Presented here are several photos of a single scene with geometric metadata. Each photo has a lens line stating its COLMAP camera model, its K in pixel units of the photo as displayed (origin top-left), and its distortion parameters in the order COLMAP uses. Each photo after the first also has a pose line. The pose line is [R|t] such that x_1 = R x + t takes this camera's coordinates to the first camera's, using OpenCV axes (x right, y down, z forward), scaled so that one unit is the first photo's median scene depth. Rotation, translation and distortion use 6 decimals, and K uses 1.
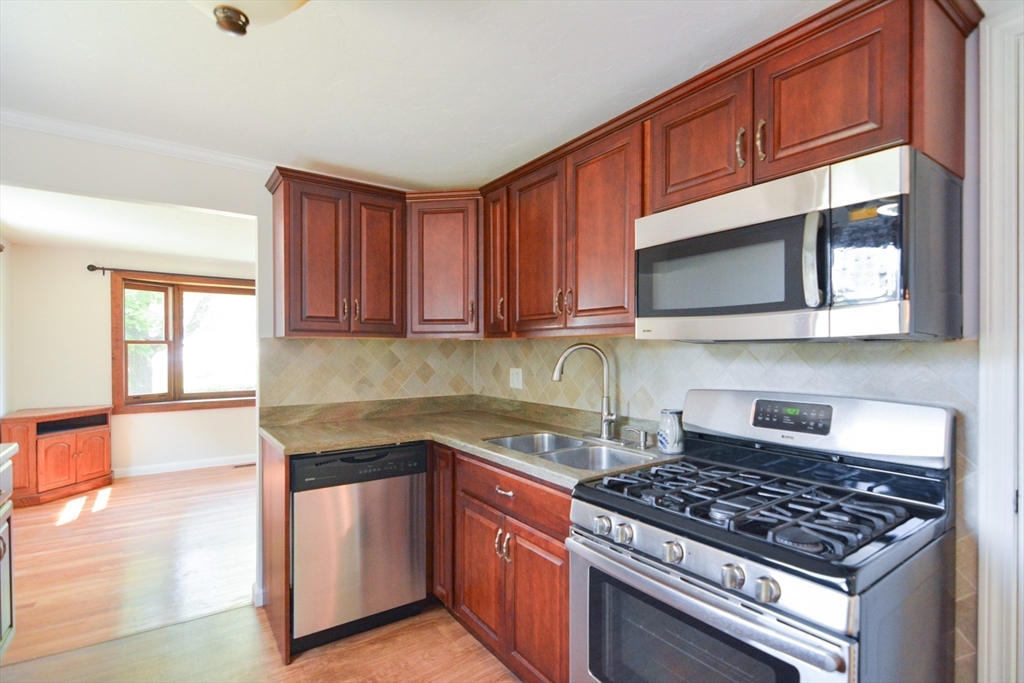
lens RADIAL K [[504.0, 0, 513.0], [0, 504.0, 345.6], [0, 0, 1]] dist [-0.002985, -0.000652]
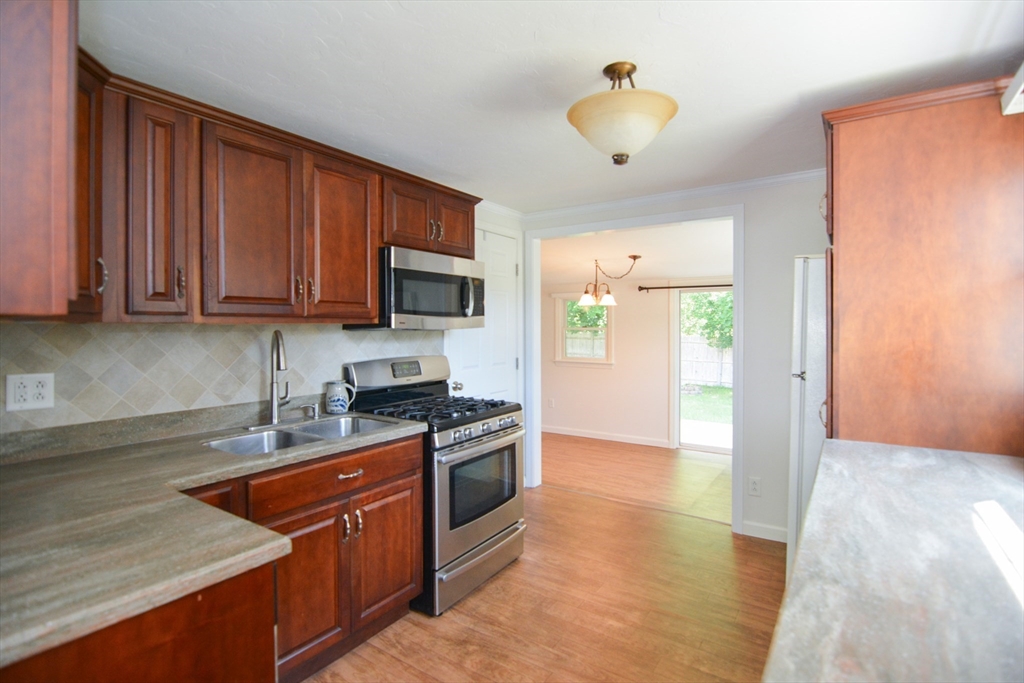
lens RADIAL K [[504.0, 0, 507.3], [0, 504.0, 332.4], [0, 0, 1]] dist [-0.002985, -0.000652]
pose [[-0.357981, -0.009763, 0.933678, -0.844407], [-0.004068, 0.999952, 0.008896, -0.011631], [-0.933720, -0.000613, -0.358003, 0.815635]]
